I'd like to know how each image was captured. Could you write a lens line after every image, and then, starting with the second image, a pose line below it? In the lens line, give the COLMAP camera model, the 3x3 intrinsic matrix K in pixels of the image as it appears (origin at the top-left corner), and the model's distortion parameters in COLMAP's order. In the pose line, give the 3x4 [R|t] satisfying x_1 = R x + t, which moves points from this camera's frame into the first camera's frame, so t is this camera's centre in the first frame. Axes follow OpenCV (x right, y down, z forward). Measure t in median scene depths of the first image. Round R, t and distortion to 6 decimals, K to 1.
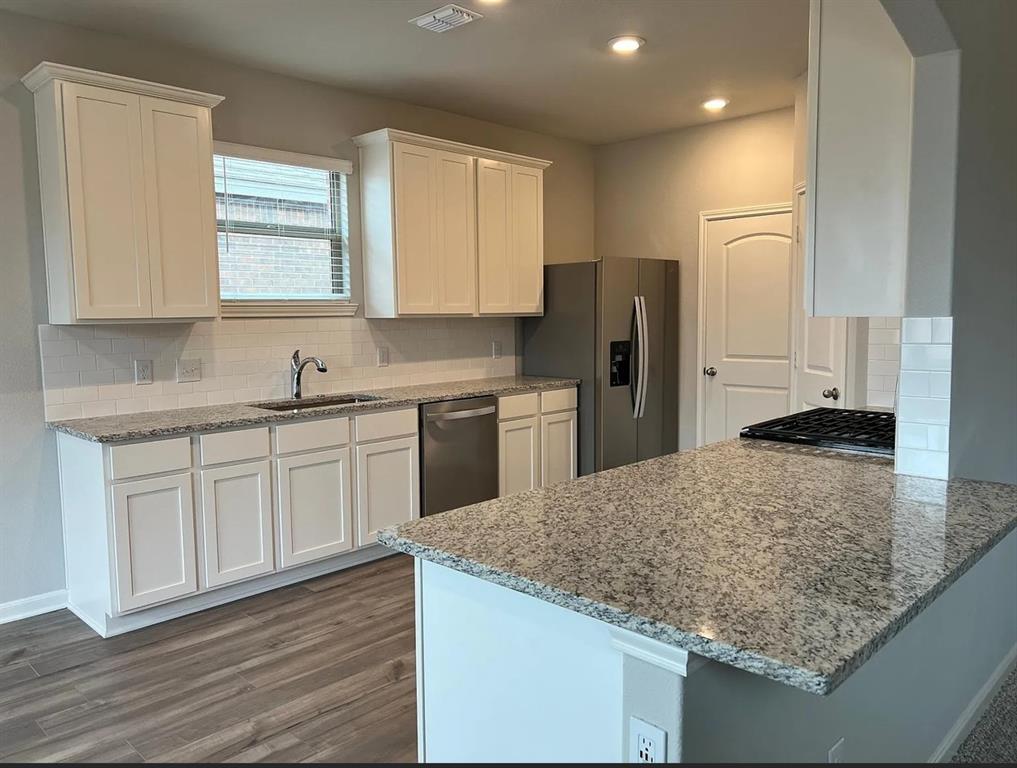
lens RADIAL K [[768.8, 0, 507.0], [0, 768.8, 383.0], [0, 0, 1]] dist [0.044441, -0.035994]
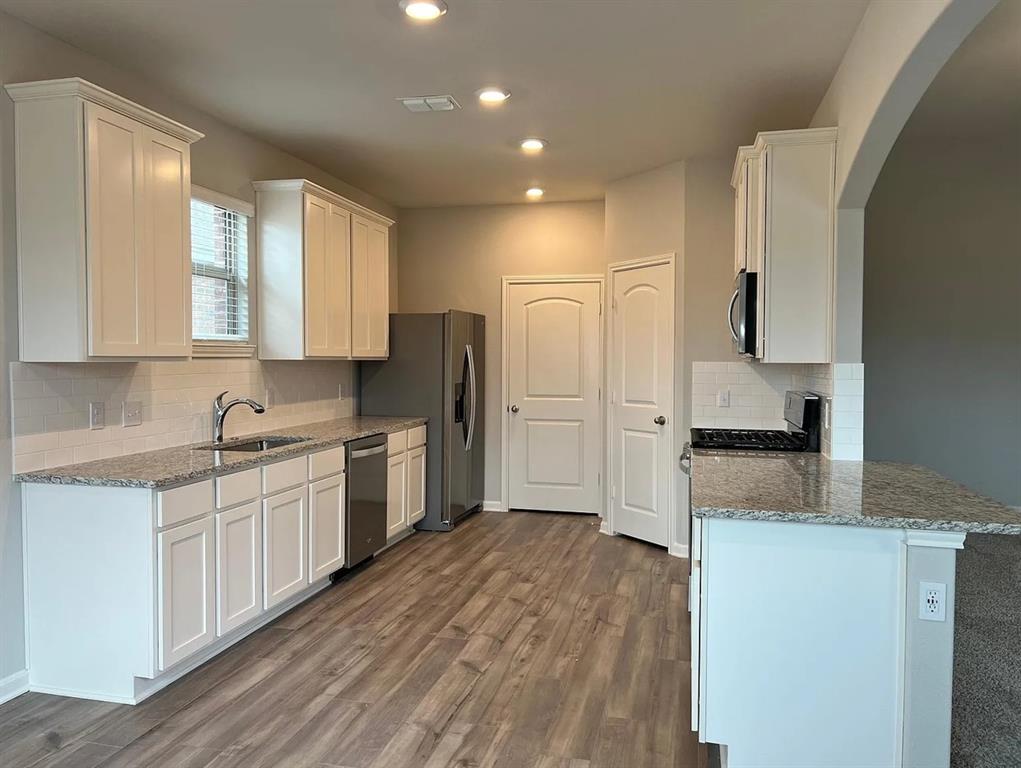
lens RADIAL K [[771.8, 0, 509.5], [0, 771.8, 387.3], [0, 0, 1]] dist [0.044441, -0.035994]
pose [[0.858411, -0.003885, 0.512948, -0.484784], [0.032921, 0.998327, -0.047532, 0.010878], [-0.511905, 0.057689, 0.857103, -0.026704]]
